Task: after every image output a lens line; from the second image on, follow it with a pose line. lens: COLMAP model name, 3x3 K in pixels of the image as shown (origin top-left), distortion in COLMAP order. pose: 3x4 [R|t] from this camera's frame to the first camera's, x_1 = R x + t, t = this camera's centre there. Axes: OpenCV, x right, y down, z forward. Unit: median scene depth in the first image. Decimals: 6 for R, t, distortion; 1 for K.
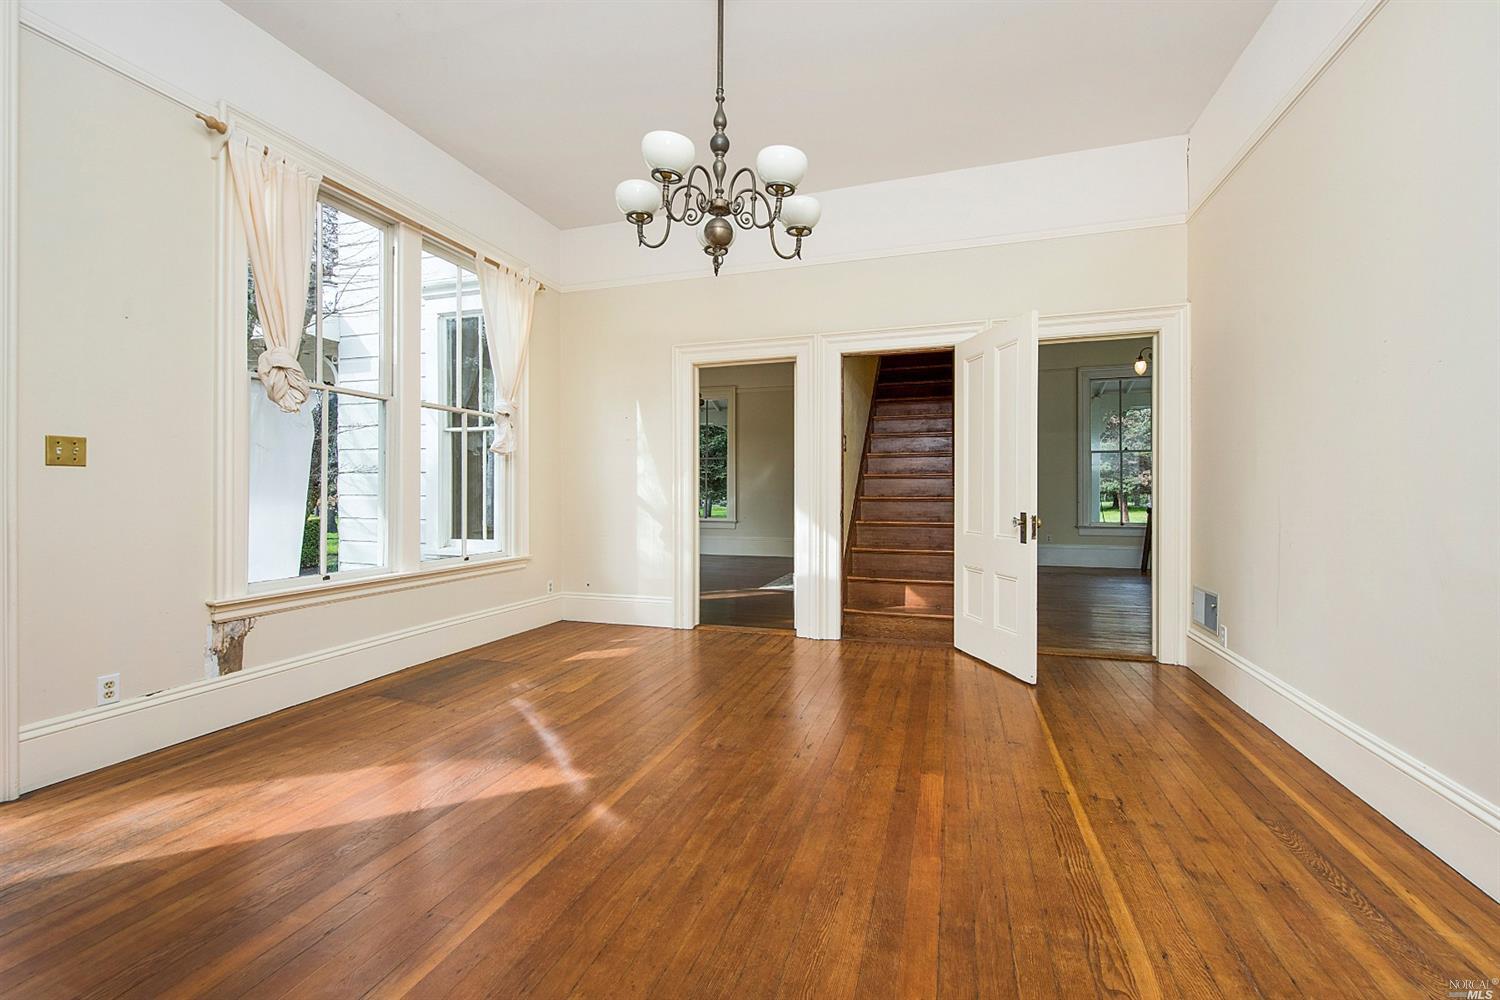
lens RADIAL K [[638.9, 0, 749.7], [0, 638.9, 490.5], [0, 0, 1]] dist [0.002777, -0.000562]
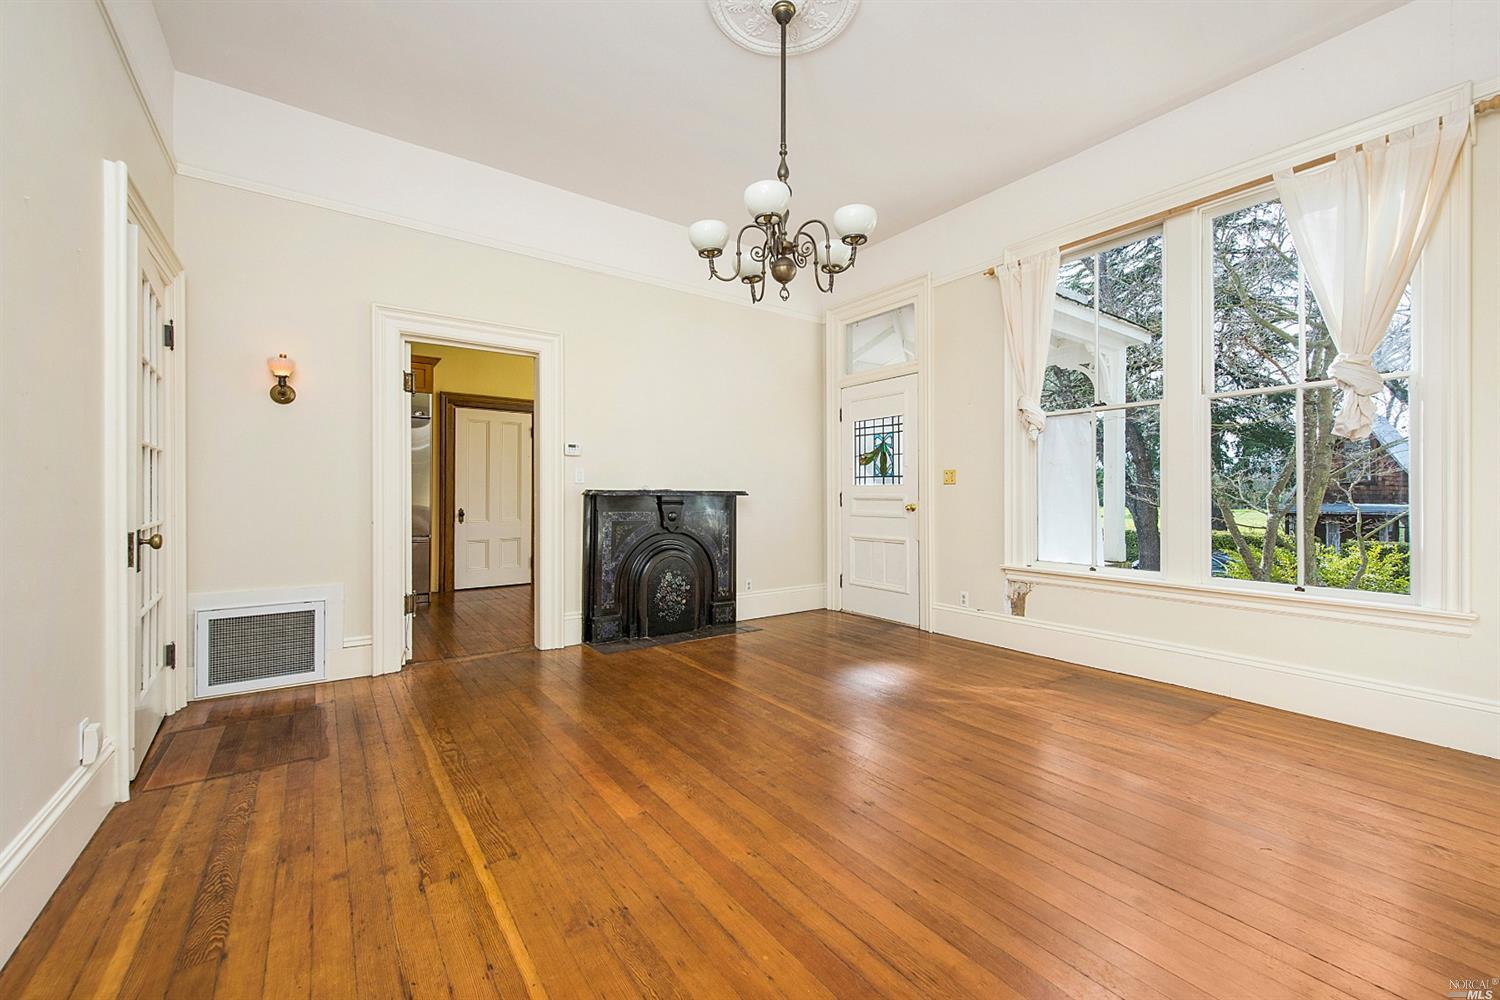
lens RADIAL K [[610.9, 0, 755.7], [0, 610.9, 493.3], [0, 0, 1]] dist [0.002078, -0.000742]
pose [[-0.603864, -0.005441, -0.797069, 0.992907], [-0.002105, 0.999984, -0.005231, 0.004134], [0.797085, -0.001481, -0.603866, 1.897886]]
